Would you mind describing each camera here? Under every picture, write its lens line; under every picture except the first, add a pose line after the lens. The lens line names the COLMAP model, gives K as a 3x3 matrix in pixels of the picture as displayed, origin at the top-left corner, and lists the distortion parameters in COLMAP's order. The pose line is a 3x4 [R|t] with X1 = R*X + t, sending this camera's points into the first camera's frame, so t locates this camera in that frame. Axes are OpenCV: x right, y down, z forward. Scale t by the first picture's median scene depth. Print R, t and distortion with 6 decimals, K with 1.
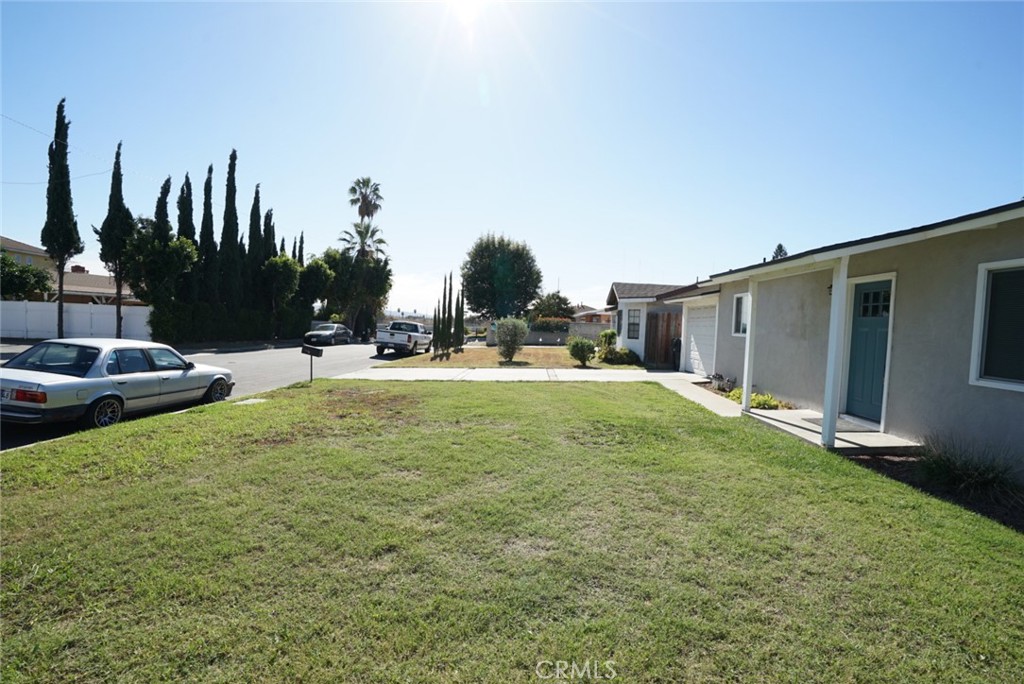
lens RADIAL K [[471.5, 0, 508.6], [0, 471.5, 345.4], [0, 0, 1]] dist [-0.056137, 0.018774]
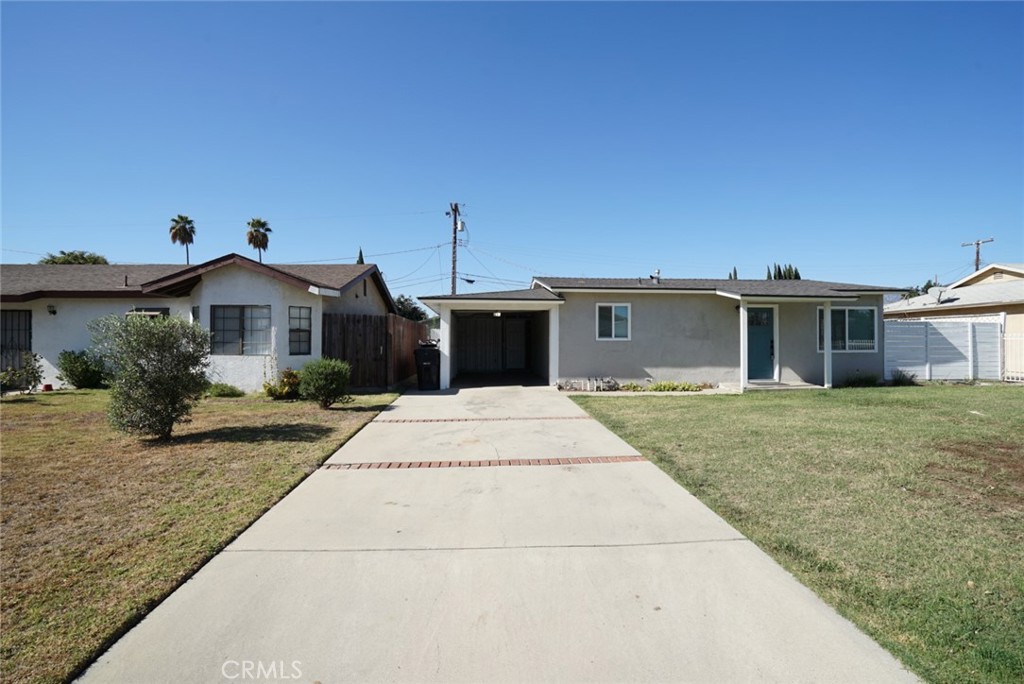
lens RADIAL K [[471.5, 0, 501.7], [0, 471.5, 339.7], [0, 0, 1]] dist [-0.056137, 0.018774]
pose [[-0.100977, -0.022355, 0.994638, -0.443055], [0.046039, 0.998571, 0.027118, -0.045987], [-0.993823, 0.048530, -0.099804, 0.982056]]
